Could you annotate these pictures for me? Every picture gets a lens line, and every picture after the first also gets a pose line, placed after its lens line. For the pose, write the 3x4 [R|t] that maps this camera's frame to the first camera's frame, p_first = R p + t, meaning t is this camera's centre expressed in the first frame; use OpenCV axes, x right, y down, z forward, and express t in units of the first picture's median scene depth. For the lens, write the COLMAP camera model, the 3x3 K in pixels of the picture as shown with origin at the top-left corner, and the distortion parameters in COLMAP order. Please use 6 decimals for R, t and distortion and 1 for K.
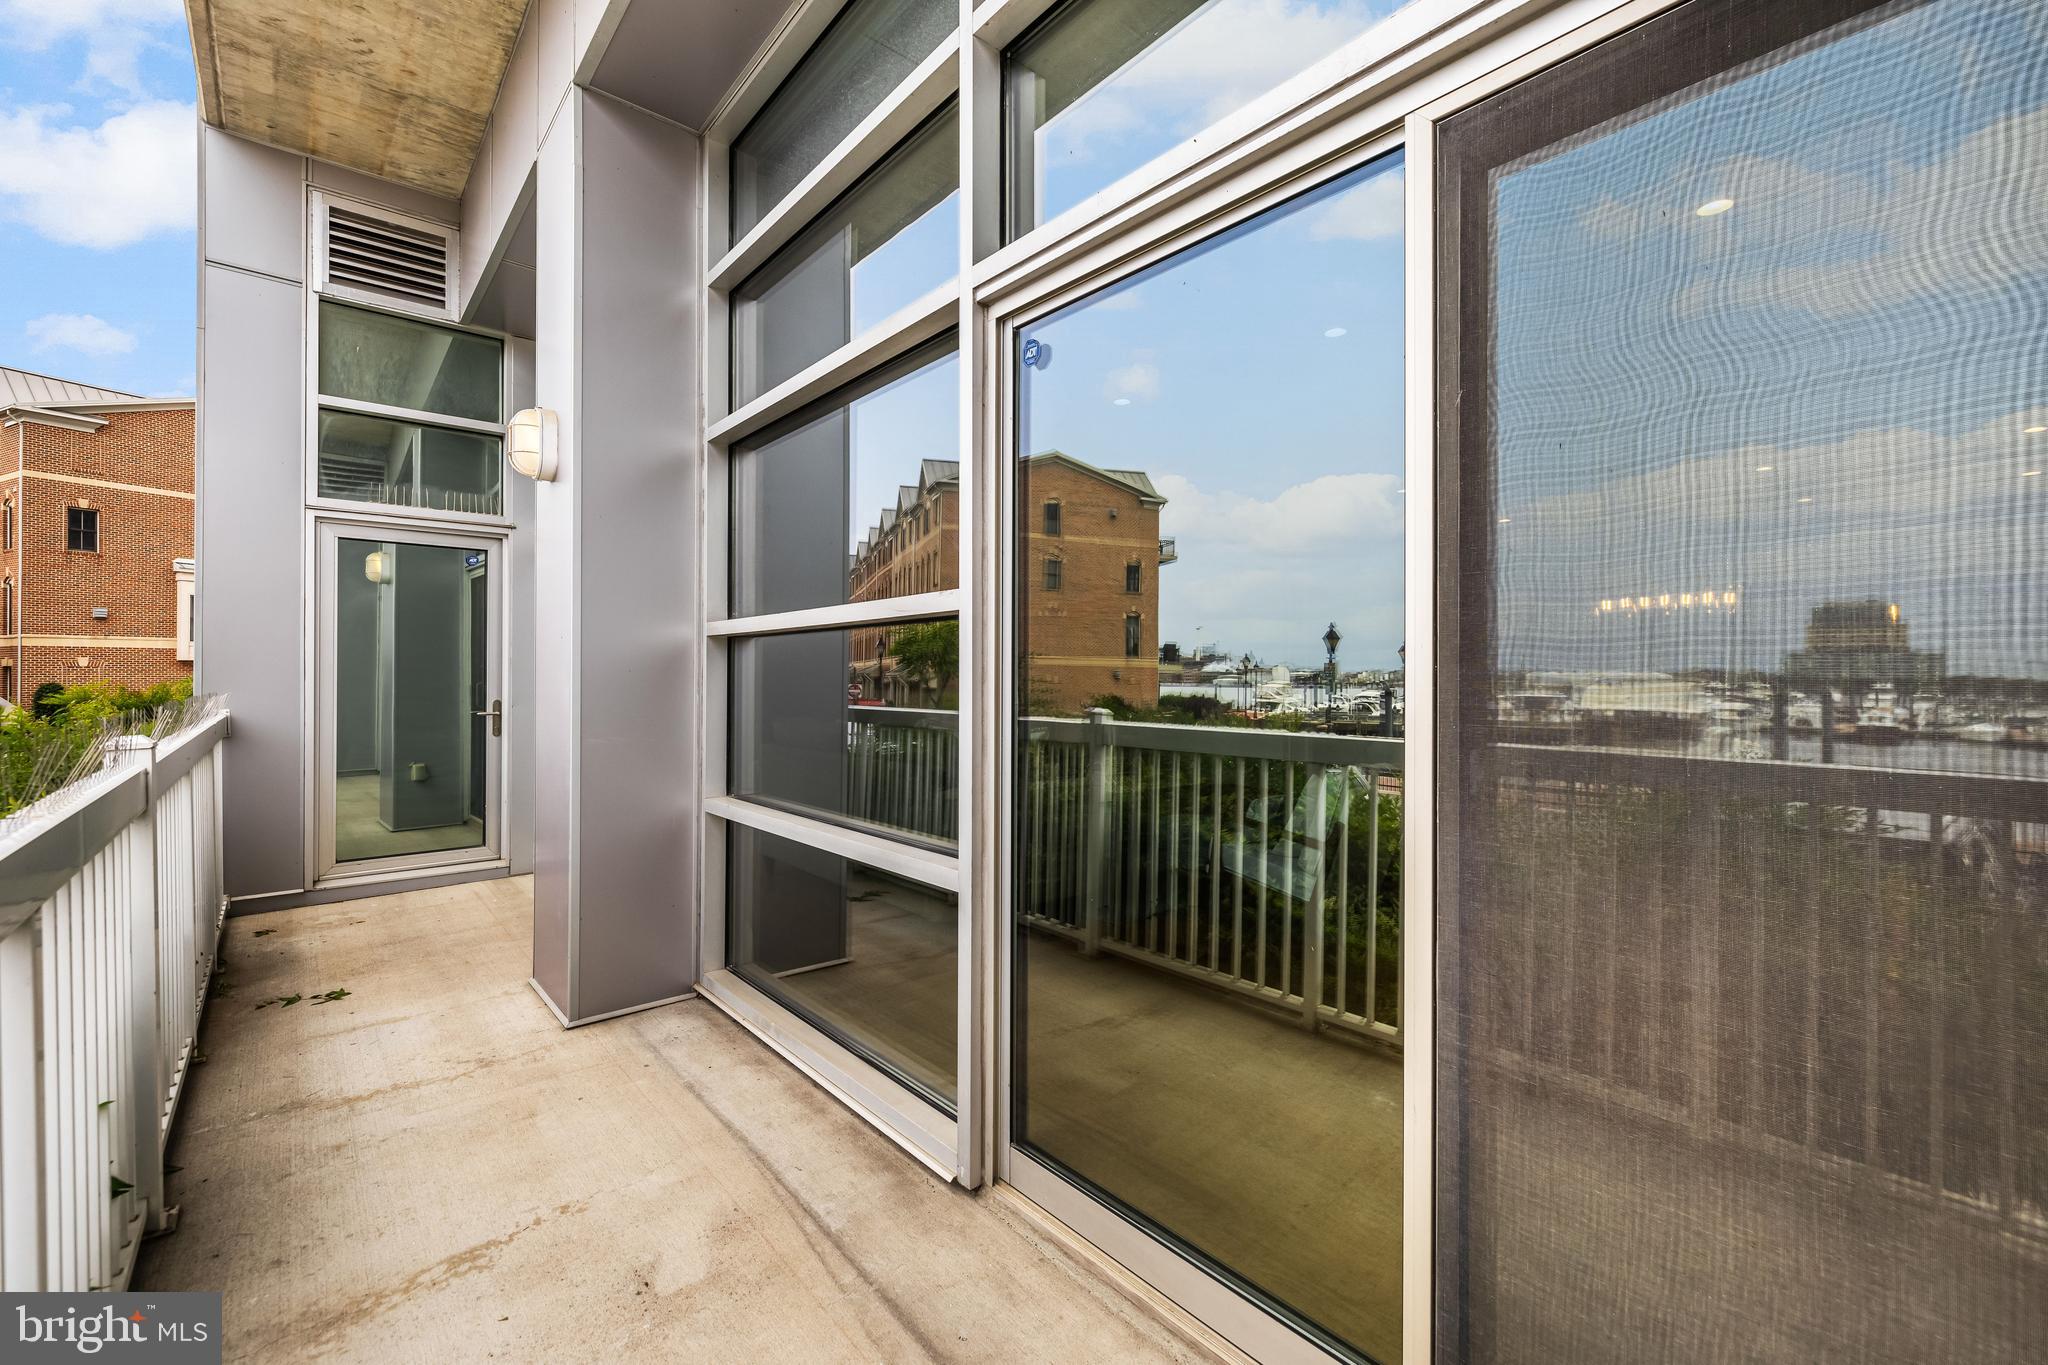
lens RADIAL K [[870.2, 0, 1024.0], [0, 870.2, 669.7], [0, 0, 1]] dist [-0.001750, -0.000175]
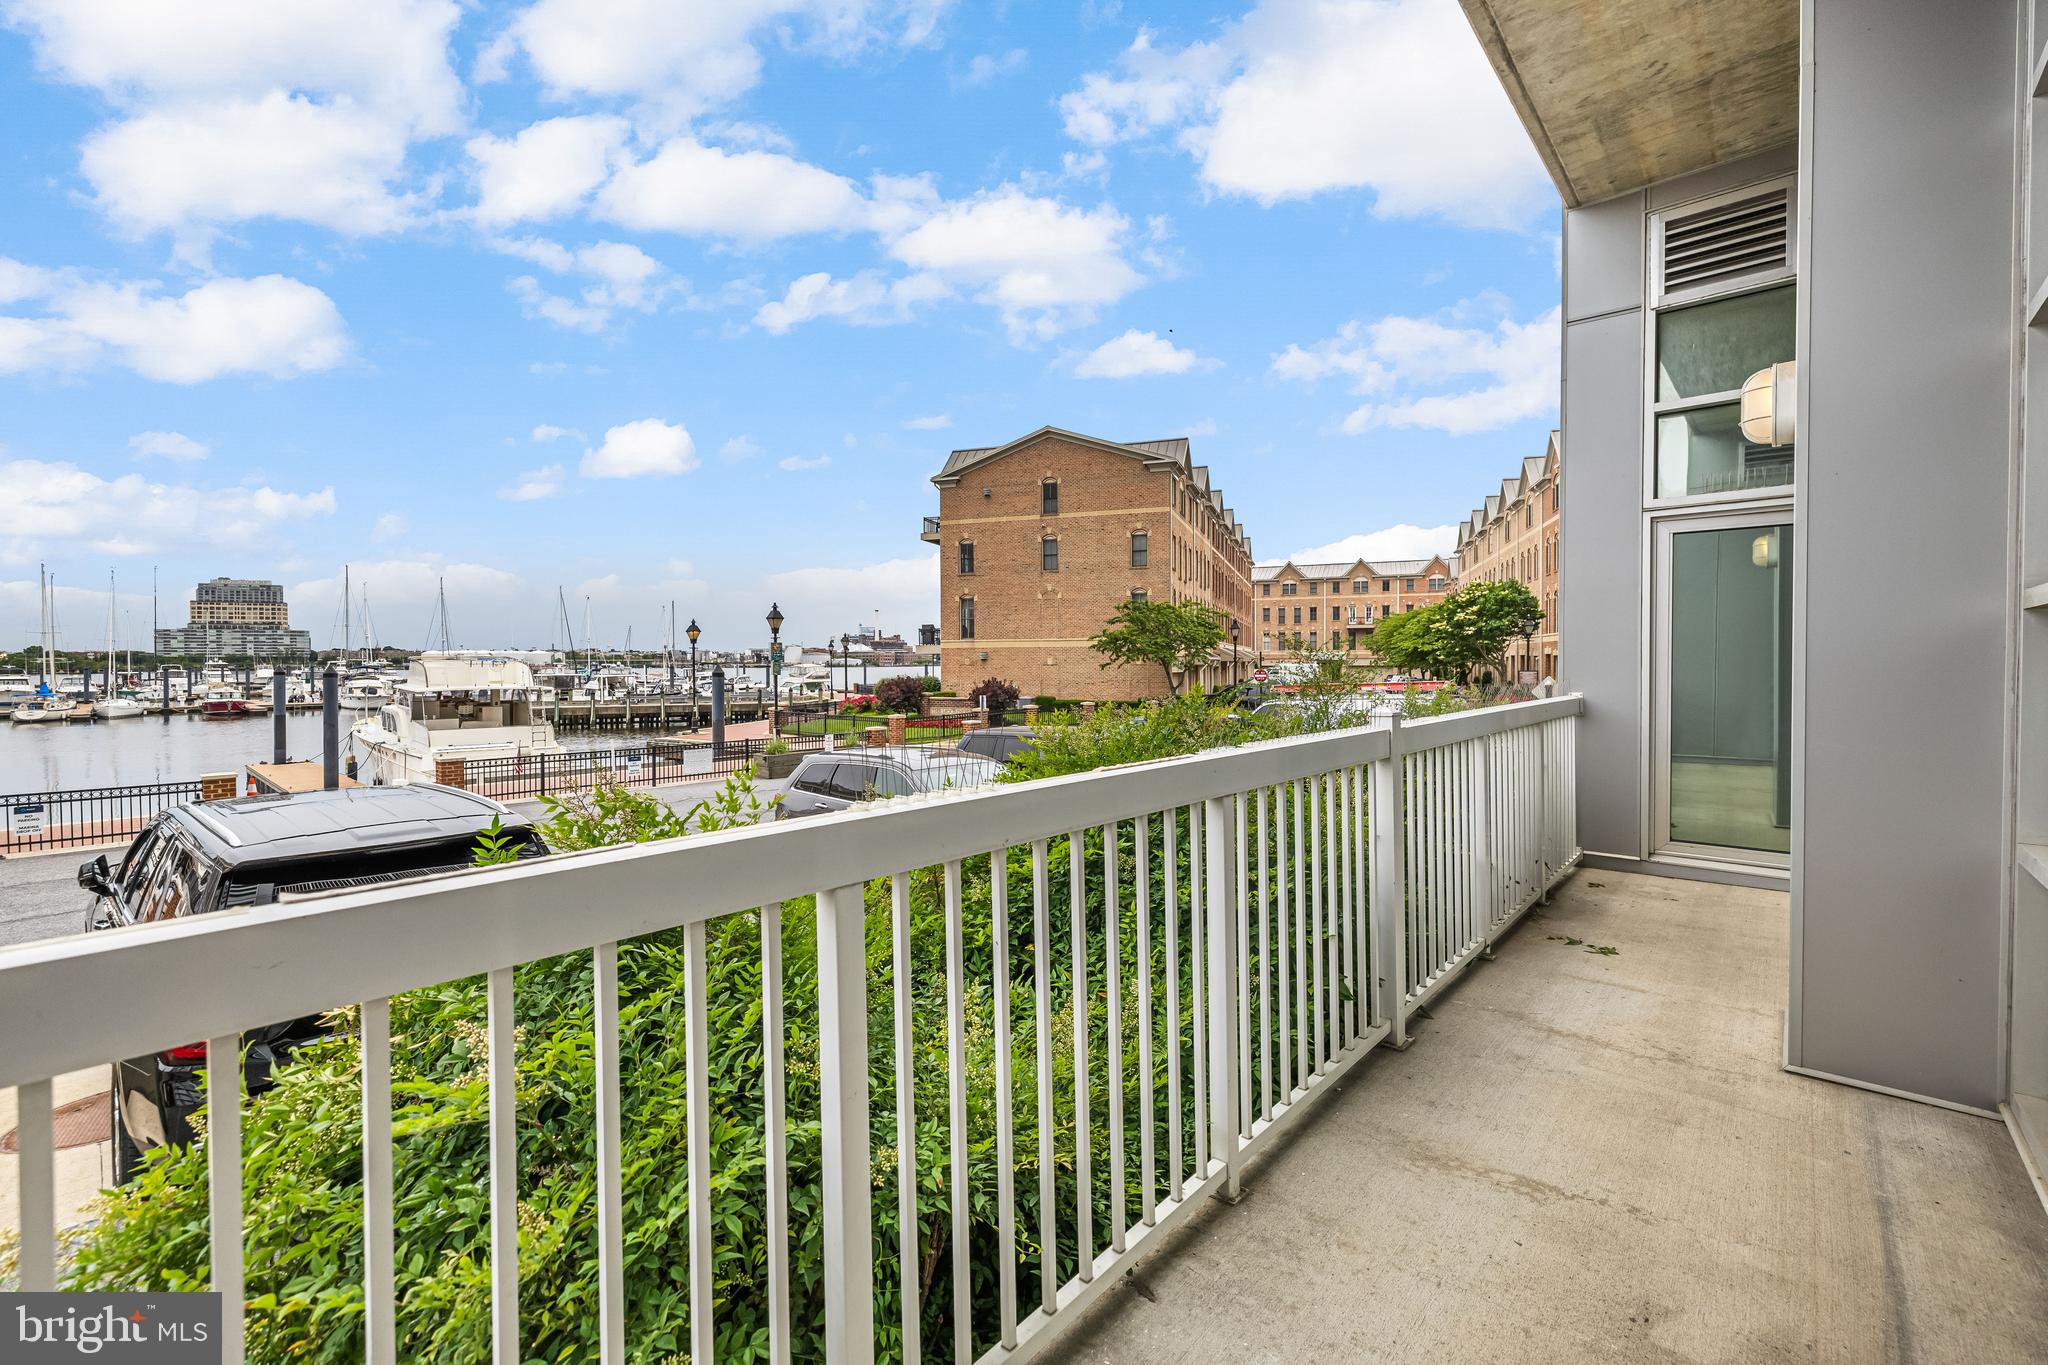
lens RADIAL K [[868.2, 0, 1016.9], [0, 868.2, 661.3], [0, 0, 1]] dist [0.001163, 0.000071]
pose [[0.102524, -0.002033, -0.994729, 0.236781], [0.010140, 0.999948, -0.000998, -0.004747], [0.994679, -0.009984, 0.102539, 0.130085]]
